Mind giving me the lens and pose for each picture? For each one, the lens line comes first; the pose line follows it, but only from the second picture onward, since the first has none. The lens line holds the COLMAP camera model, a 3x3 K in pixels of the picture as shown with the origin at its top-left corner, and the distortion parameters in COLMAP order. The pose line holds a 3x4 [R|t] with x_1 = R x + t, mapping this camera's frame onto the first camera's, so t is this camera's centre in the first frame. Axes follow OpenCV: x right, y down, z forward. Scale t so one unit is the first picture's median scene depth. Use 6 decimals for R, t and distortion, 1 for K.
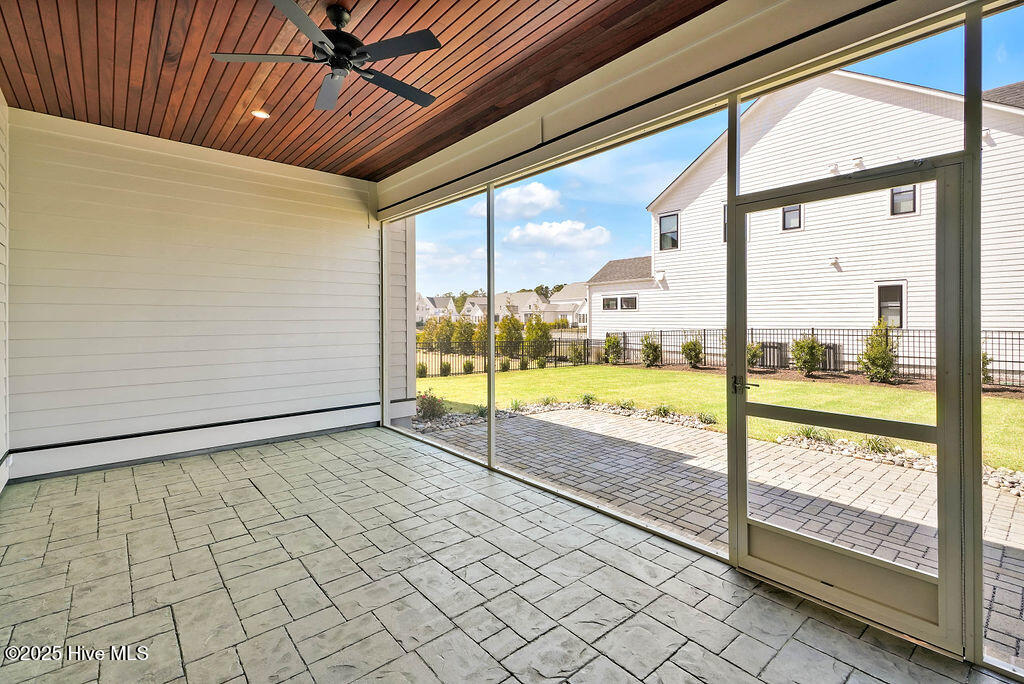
lens RADIAL K [[470.2, 0, 510.4], [0, 470.2, 321.8], [0, 0, 1]] dist [0.014898, -0.000365]
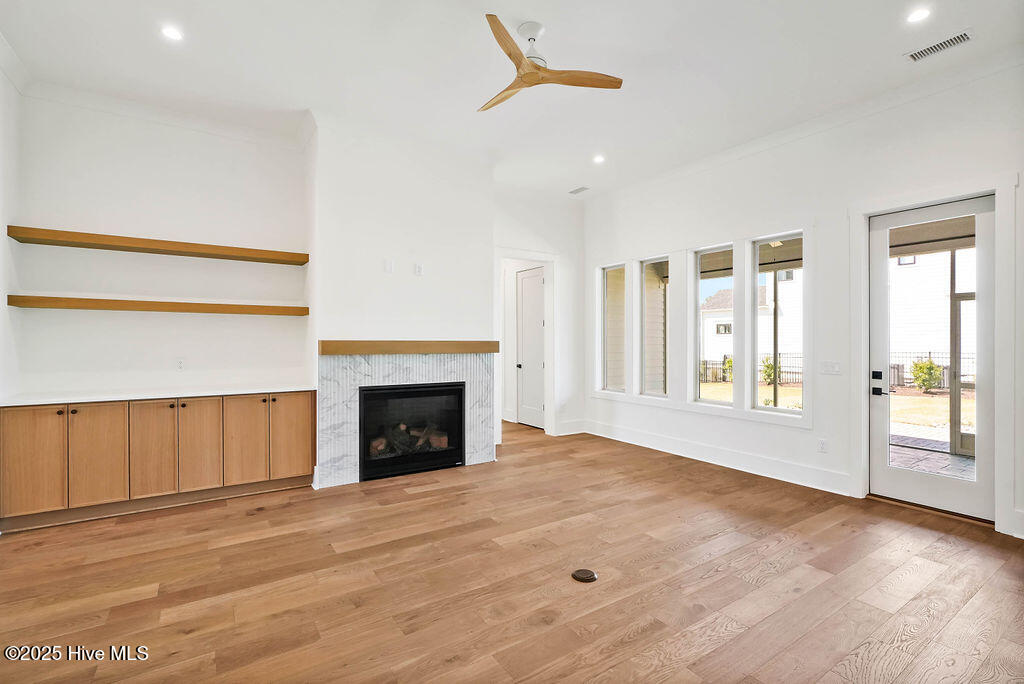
lens RADIAL K [[460.1, 0, 512.0], [0, 460.1, 342.0], [0, 0, 1]] dist [-0.005008, -0.000051]
pose [[0.990989, 0.004268, -0.133875, -0.194257], [-0.004801, 0.999982, -0.003661, -0.001226], [0.133857, 0.004271, 0.990991, -0.215979]]
